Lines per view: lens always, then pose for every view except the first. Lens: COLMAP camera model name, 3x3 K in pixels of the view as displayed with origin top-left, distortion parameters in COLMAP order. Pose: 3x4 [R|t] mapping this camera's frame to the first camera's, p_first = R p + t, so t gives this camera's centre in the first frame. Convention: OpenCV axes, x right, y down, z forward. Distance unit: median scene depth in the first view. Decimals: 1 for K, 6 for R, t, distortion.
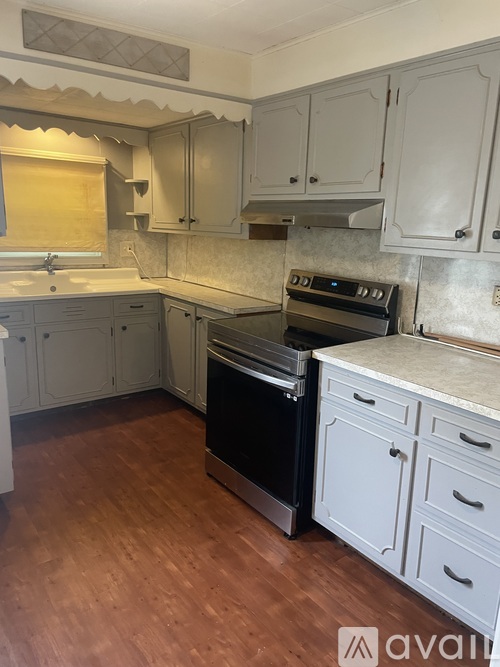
lens RADIAL K [[515.9, 0, 255.1], [0, 515.9, 335.1], [0, 0, 1]] dist [0.061096, -0.069155]
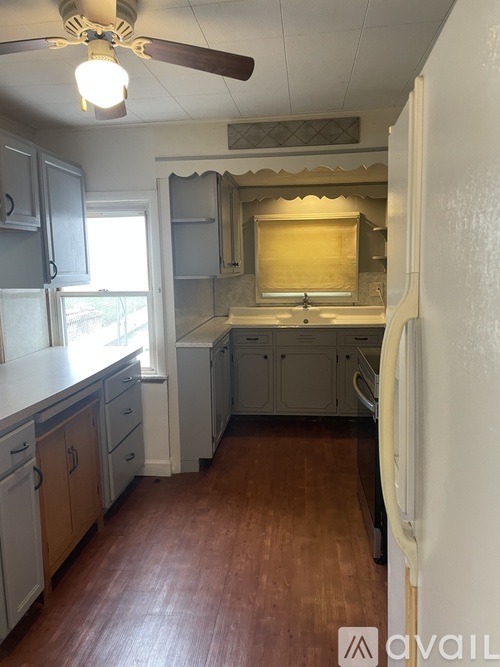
lens RADIAL K [[515.9, 0, 252.1], [0, 515.9, 335.9], [0, 0, 1]] dist [0.061096, -0.069155]
pose [[0.718619, 0.048018, -0.693744, 0.381857], [-0.112422, 0.992512, -0.047756, 0.018662], [0.686256, 0.112311, 0.718637, 0.032440]]
